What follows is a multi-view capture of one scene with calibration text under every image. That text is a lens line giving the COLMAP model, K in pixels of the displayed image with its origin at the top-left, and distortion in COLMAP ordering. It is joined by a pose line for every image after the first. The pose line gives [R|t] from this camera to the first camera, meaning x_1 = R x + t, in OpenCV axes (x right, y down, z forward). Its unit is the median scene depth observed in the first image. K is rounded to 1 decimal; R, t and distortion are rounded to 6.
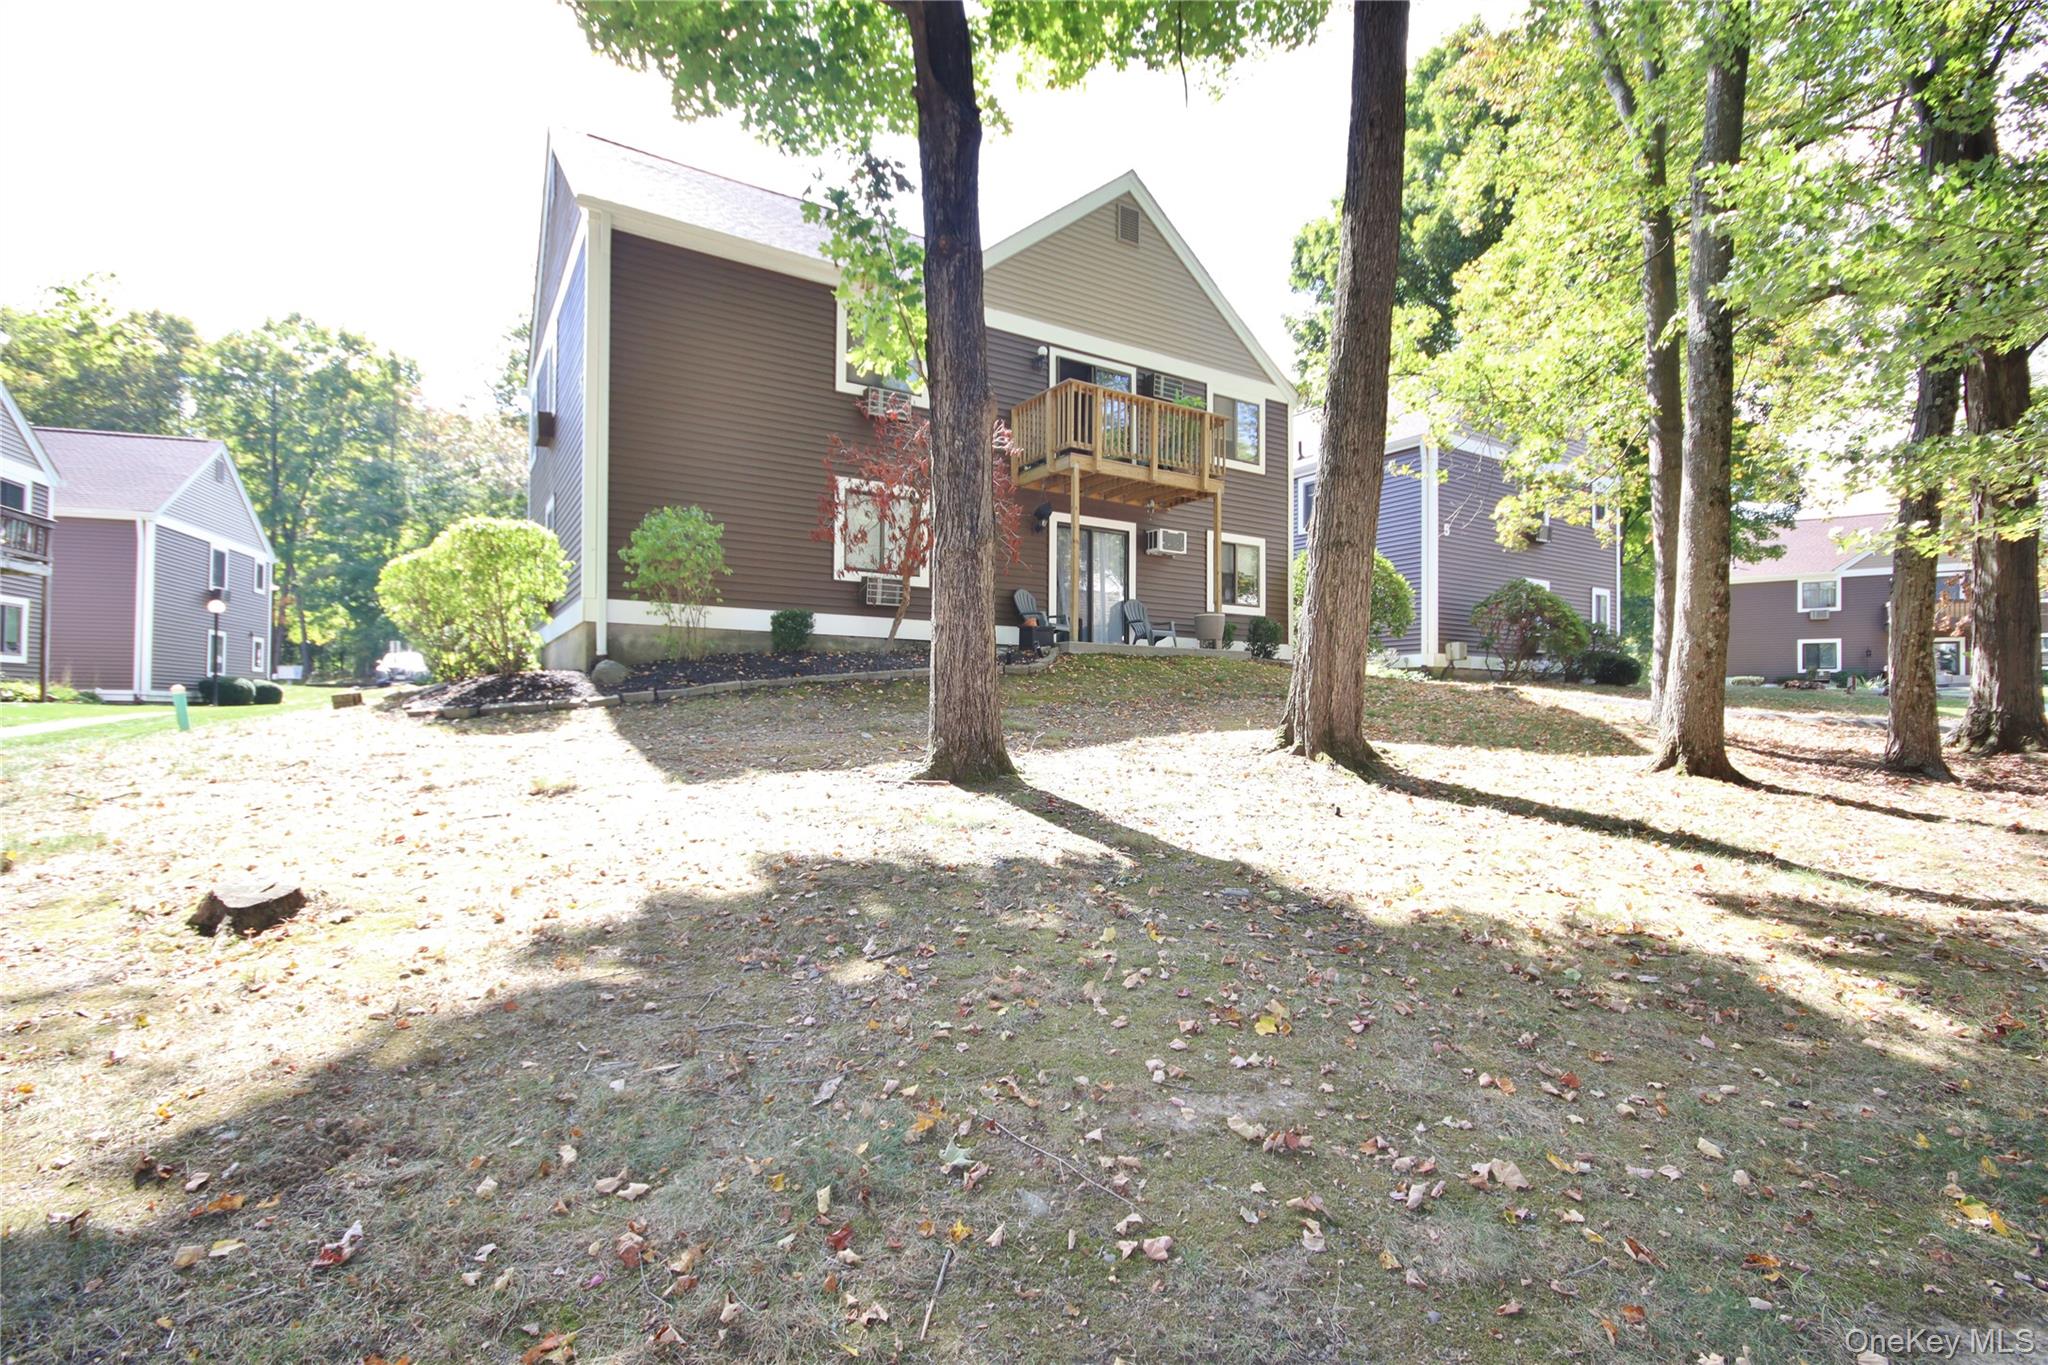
lens RADIAL K [[931.1, 0, 1034.1], [0, 931.1, 690.0], [0, 0, 1]] dist [0.000711, -0.010574]
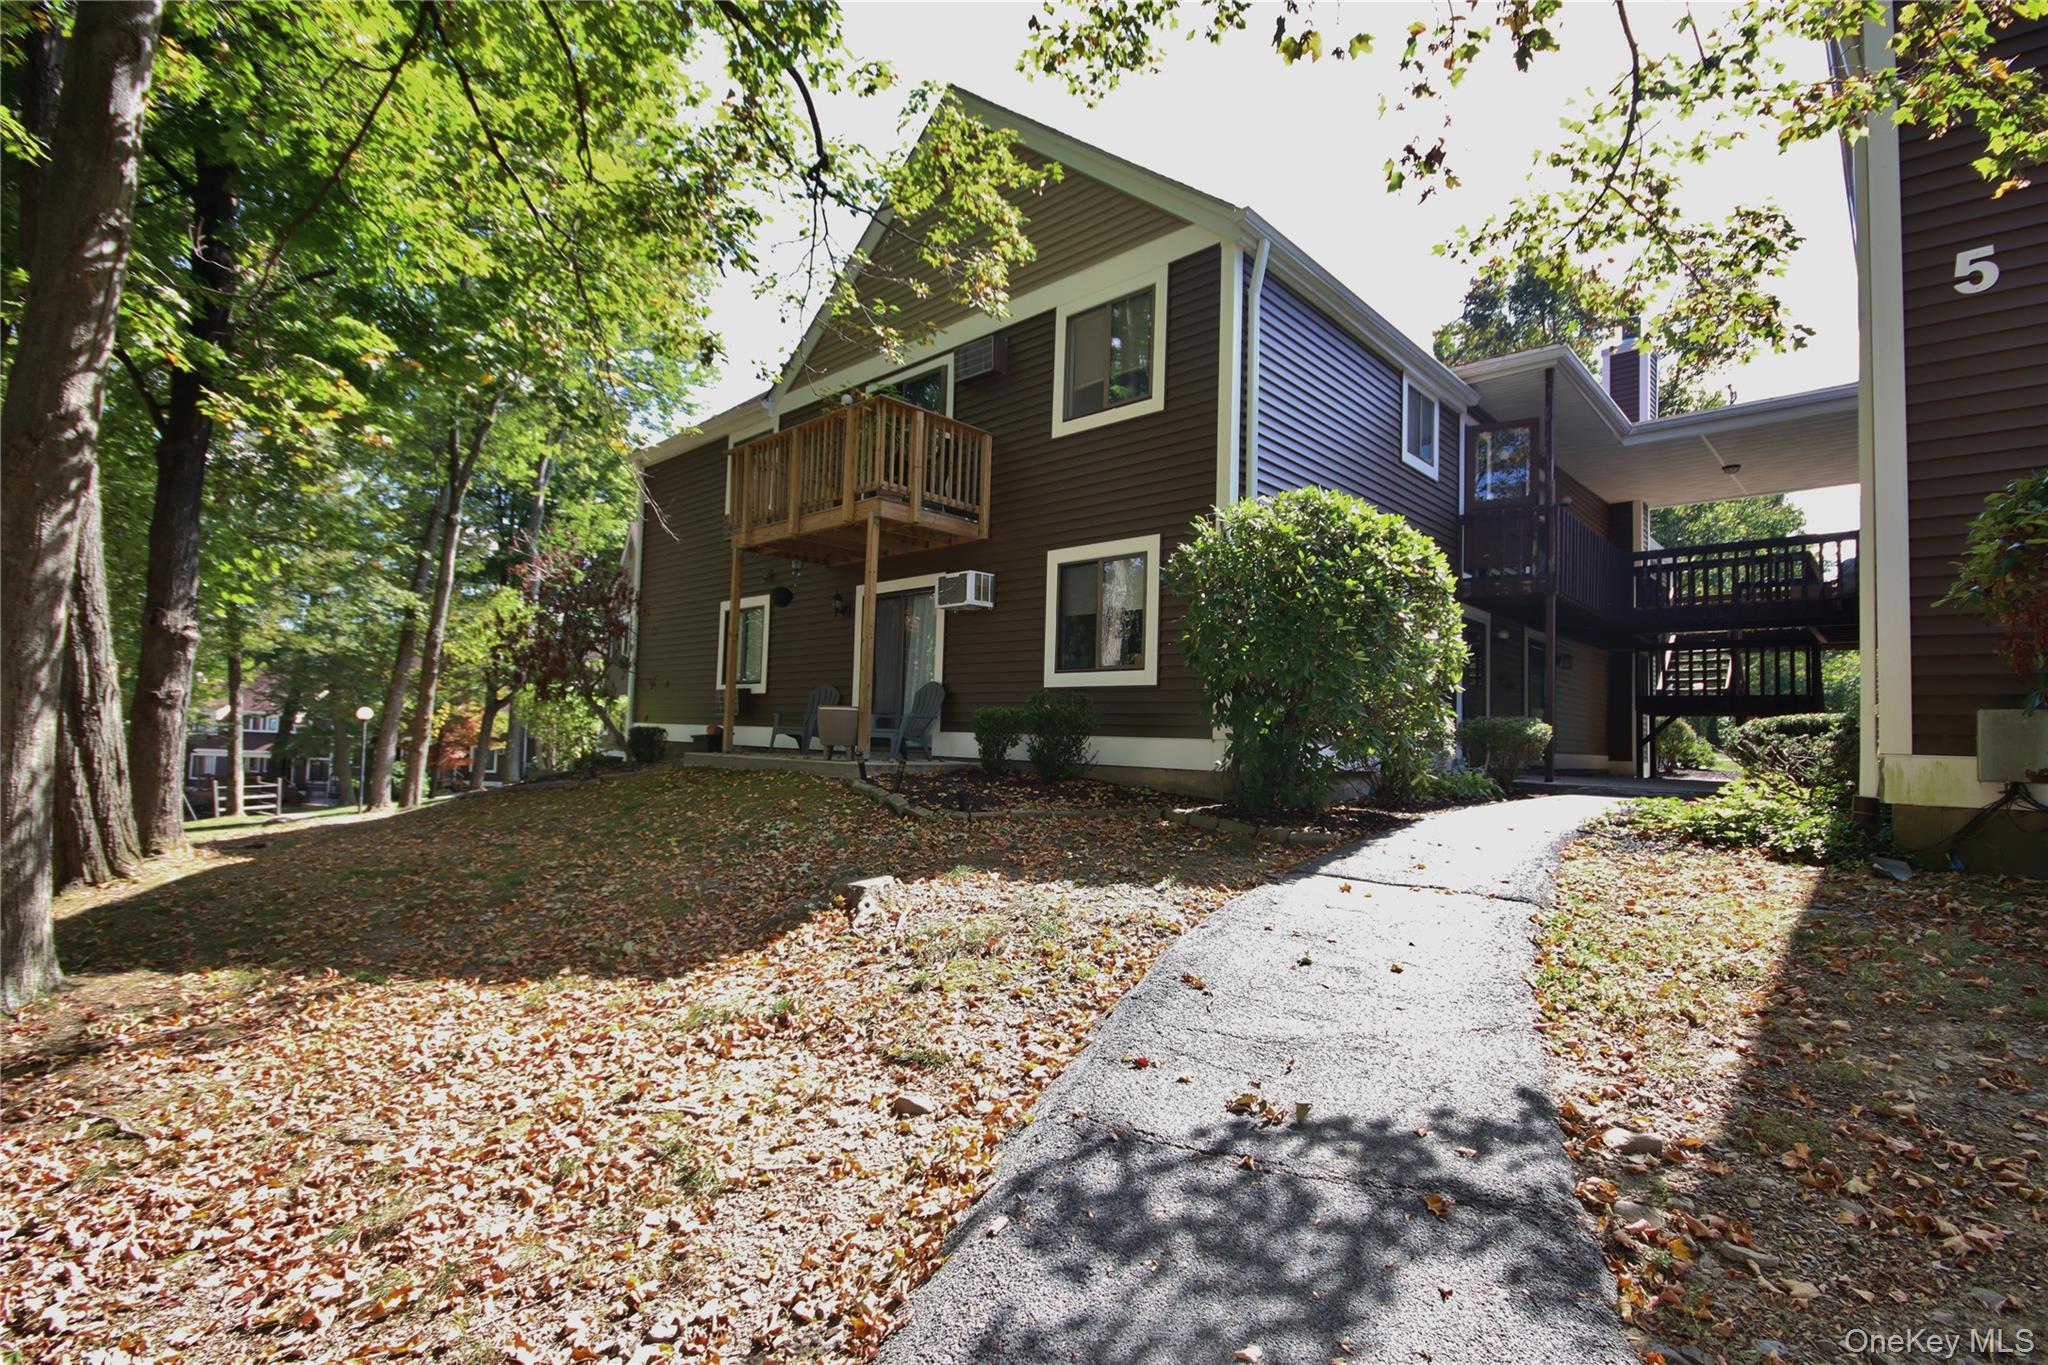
lens RADIAL K [[931.1, 0, 1034.1], [0, 931.1, 690.0], [0, 0, 1]] dist [0.000711, -0.010574]
pose [[0.274416, -0.052585, -0.960172, 0.740125], [0.001928, 0.998532, -0.054134, -0.050093], [0.961609, 0.013004, 0.274114, 0.818878]]
